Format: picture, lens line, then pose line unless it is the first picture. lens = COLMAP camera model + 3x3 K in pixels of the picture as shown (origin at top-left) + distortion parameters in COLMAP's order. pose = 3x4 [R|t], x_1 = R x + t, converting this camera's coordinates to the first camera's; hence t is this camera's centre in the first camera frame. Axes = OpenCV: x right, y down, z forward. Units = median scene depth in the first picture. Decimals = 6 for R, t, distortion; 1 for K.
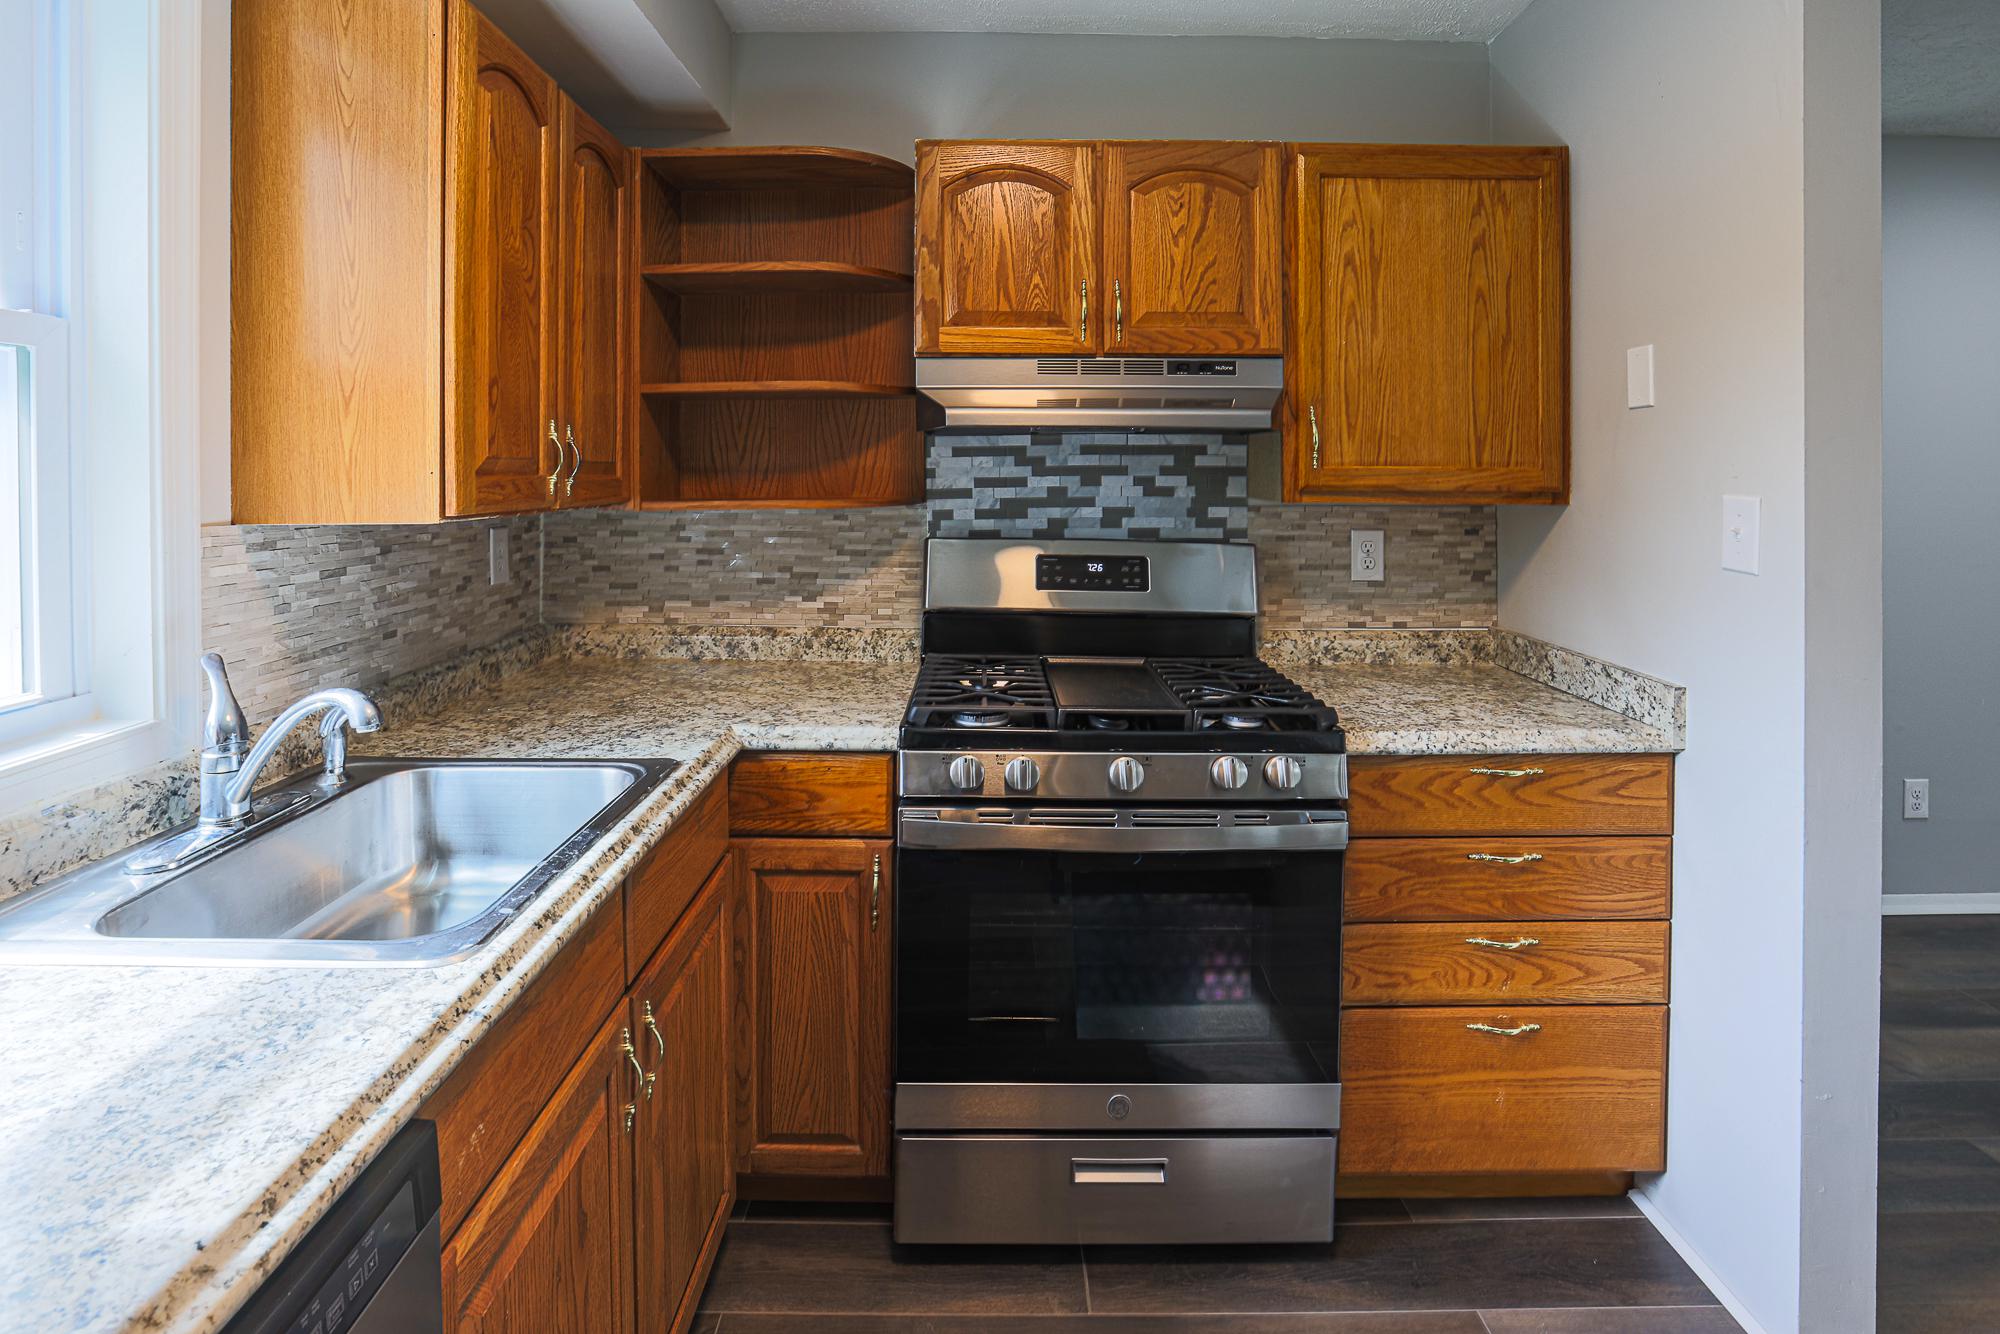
lens RADIAL K [[962.9, 0, 1028.0], [0, 962.9, 452.0], [0, 0, 1]] dist [-0.022849, -0.001177]
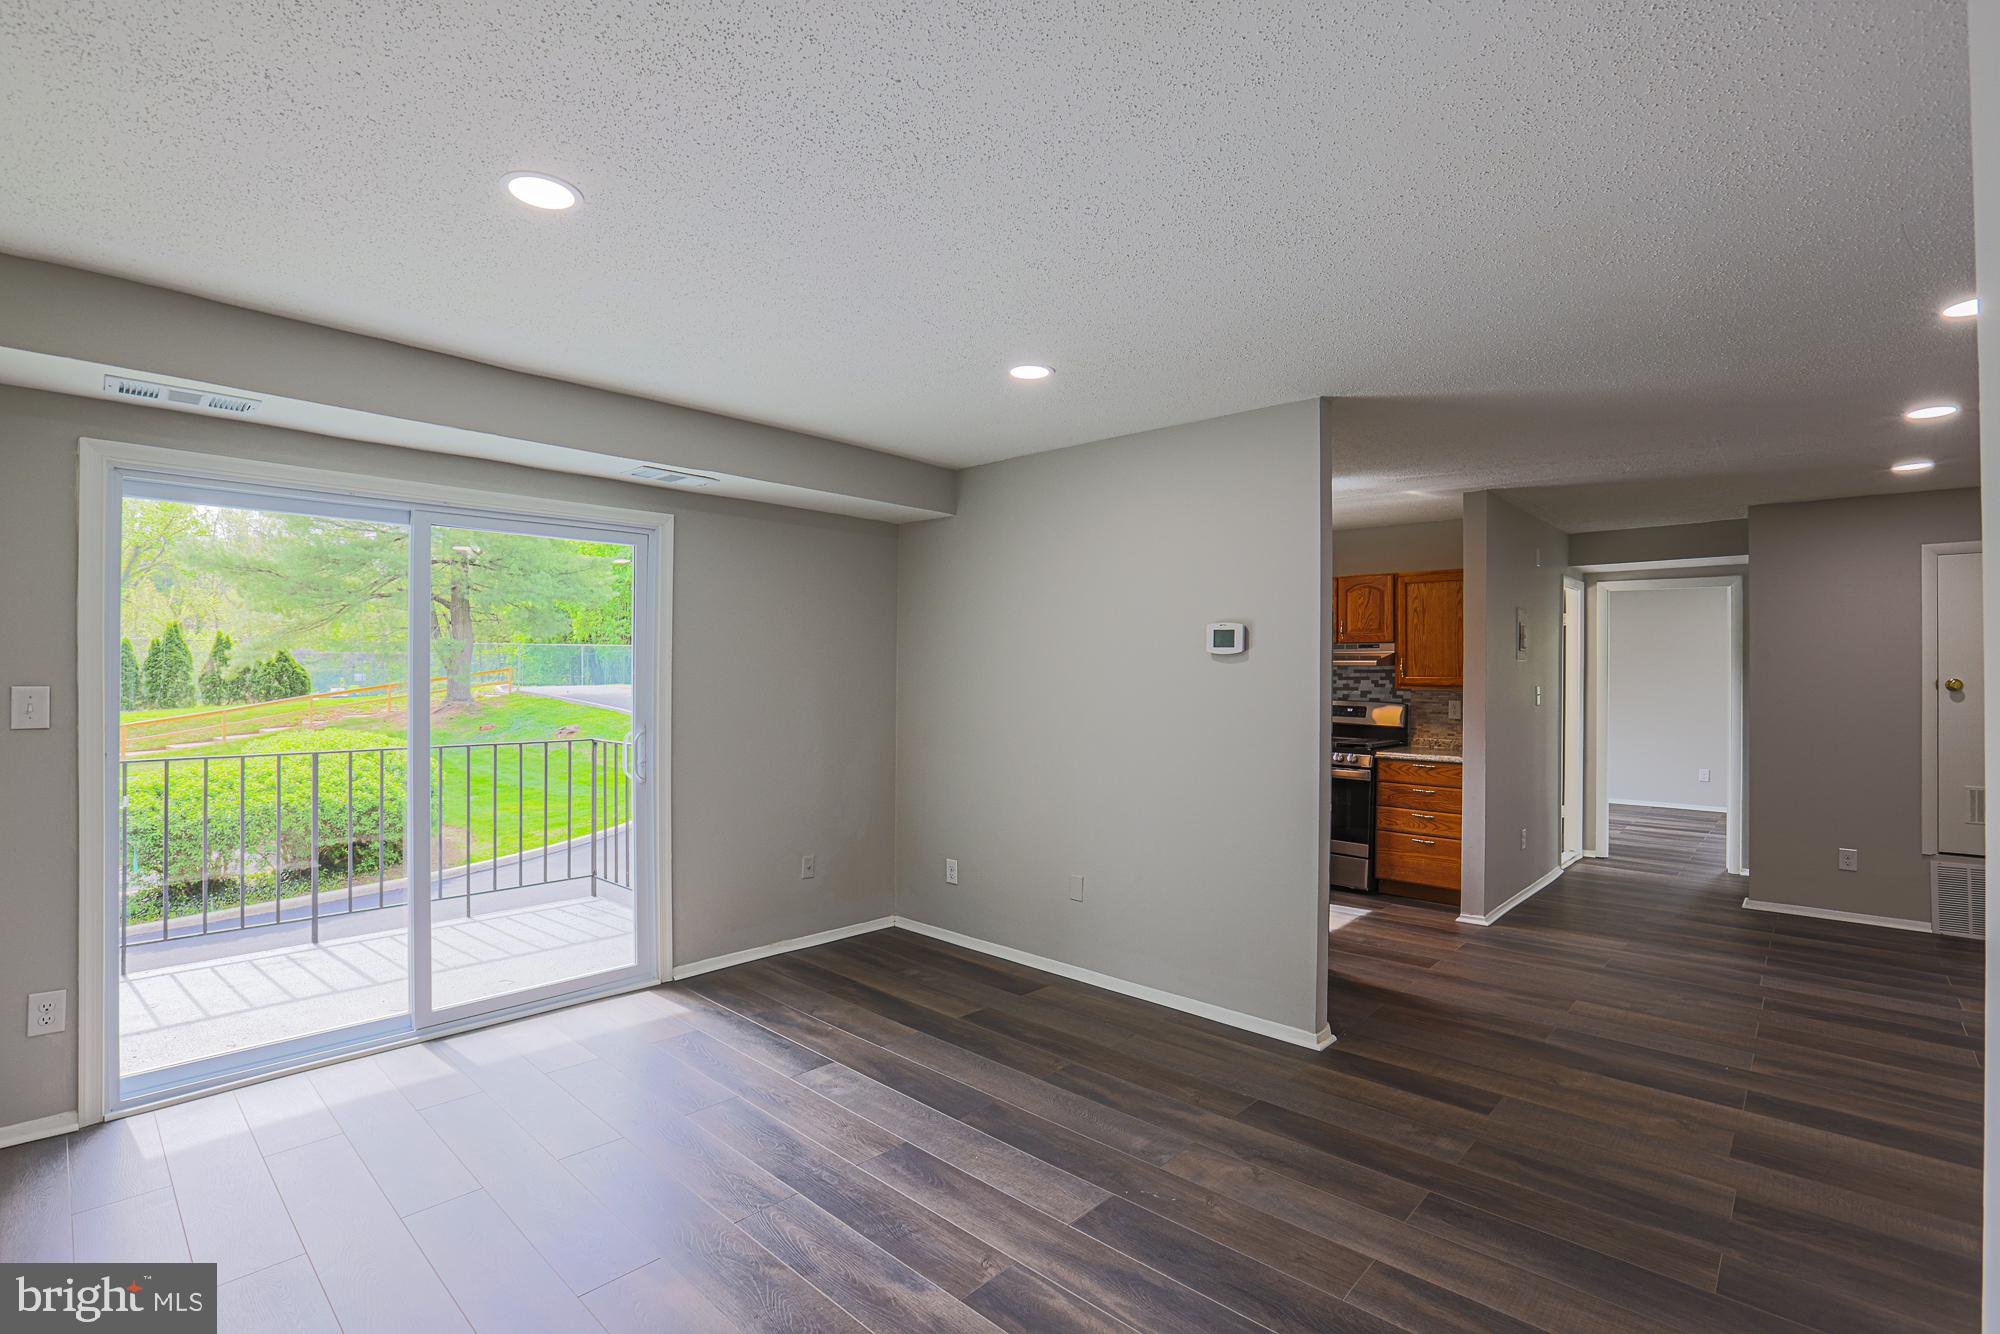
lens RADIAL K [[922.2, 0, 1007.0], [0, 922.2, 652.6], [0, 0, 1]] dist [-0.051237, 0.018490]
pose [[0.736442, -0.007871, -0.676455, 1.189602], [0.001719, 0.999951, -0.009763, -0.032667], [0.676498, 0.006027, 0.736420, -1.791498]]
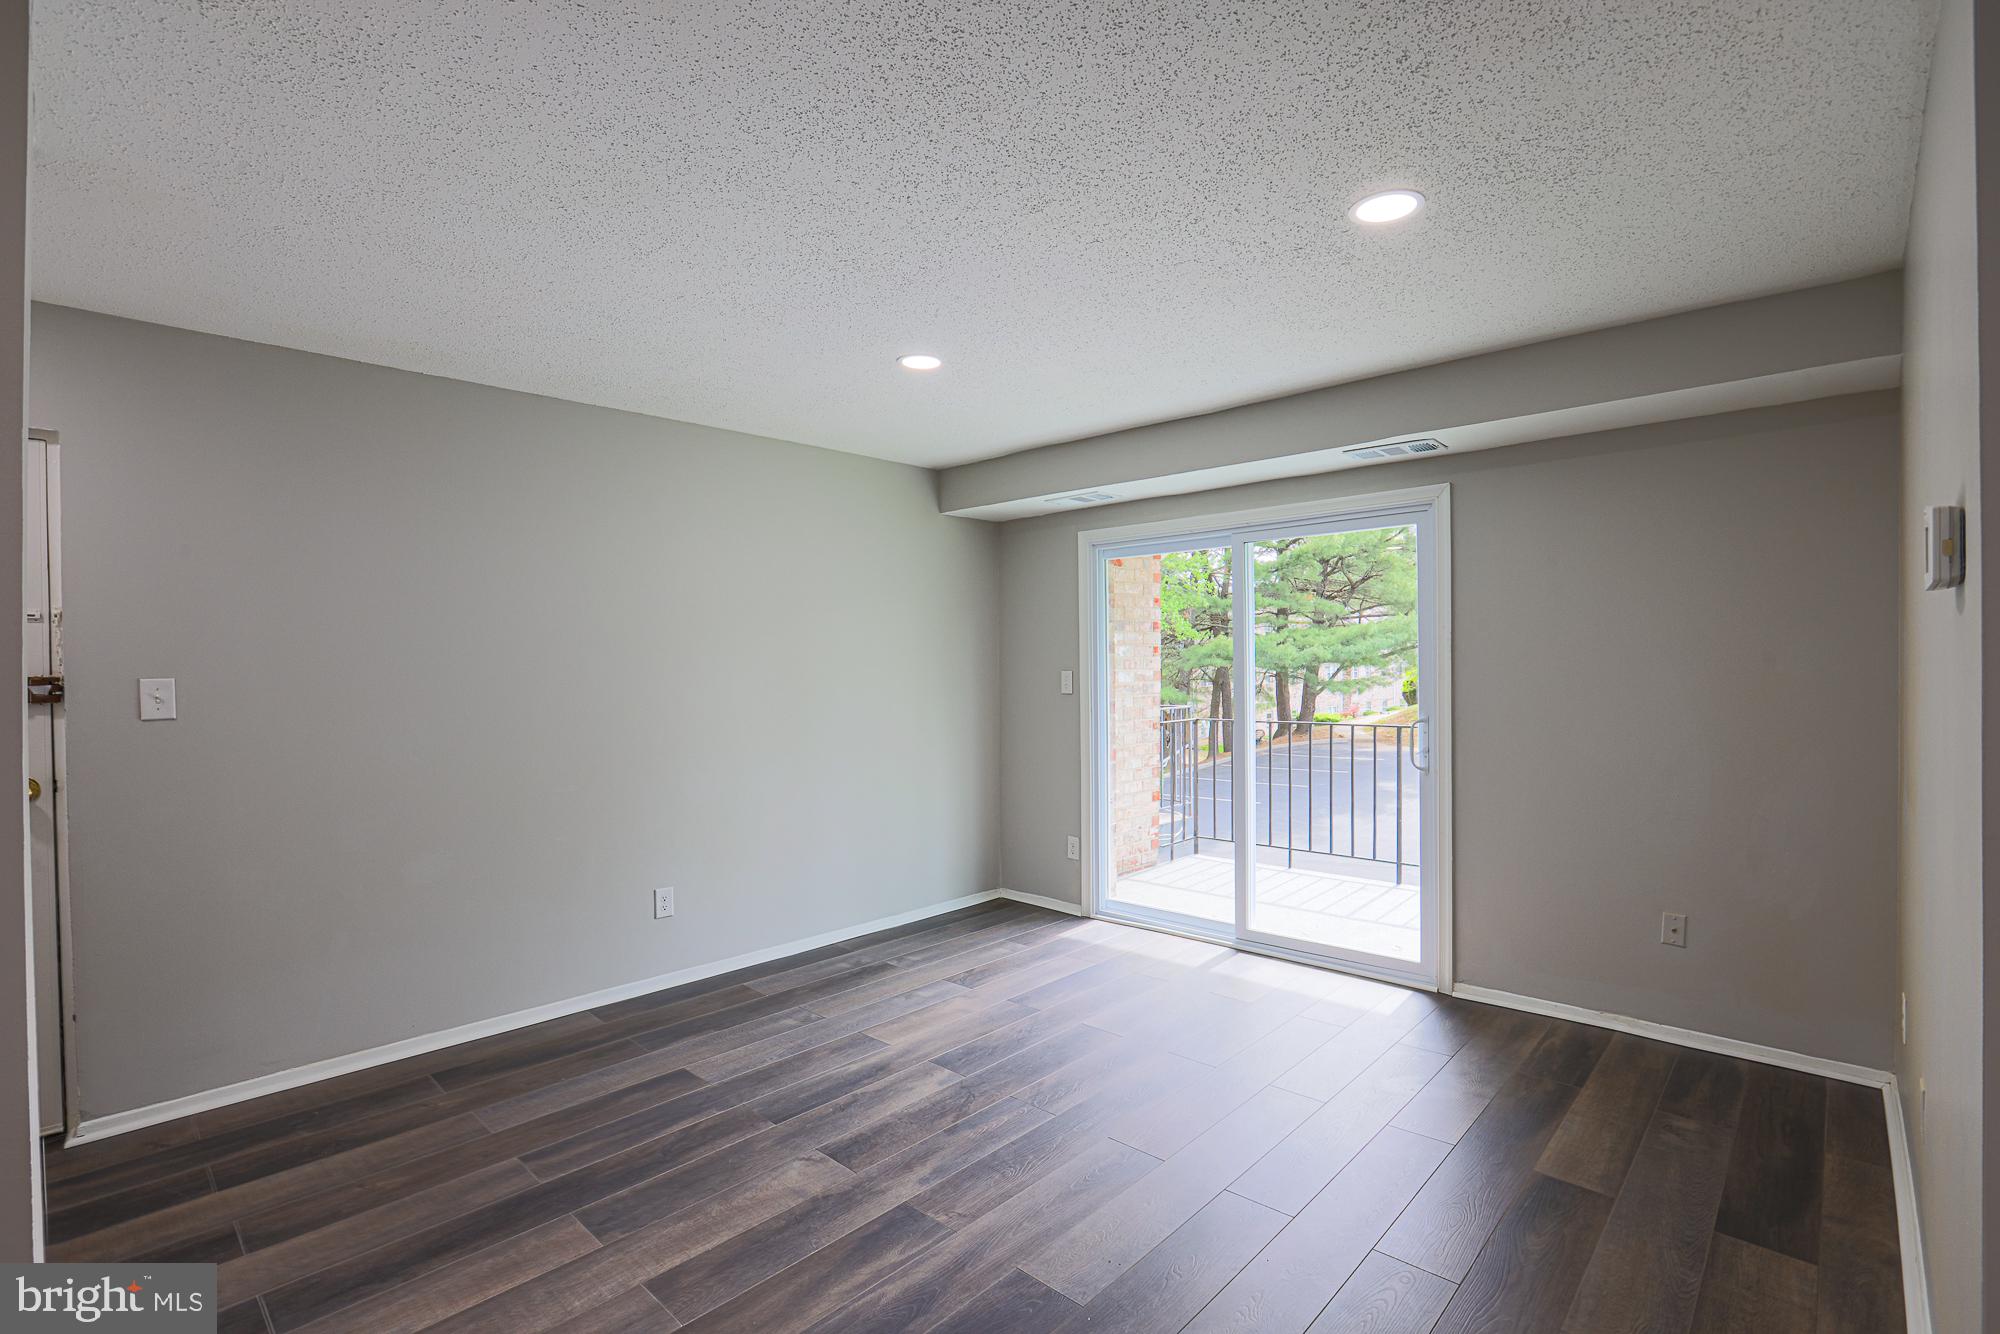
lens RADIAL K [[922.2, 0, 994.0], [0, 922.2, 663.2], [0, 0, 1]] dist [-0.051237, 0.018490]
pose [[-0.687022, 0.010826, -0.726556, 1.223379], [0.024792, 0.999656, -0.008548, -0.007440], [0.726214, -0.023886, -0.687054, -0.411718]]
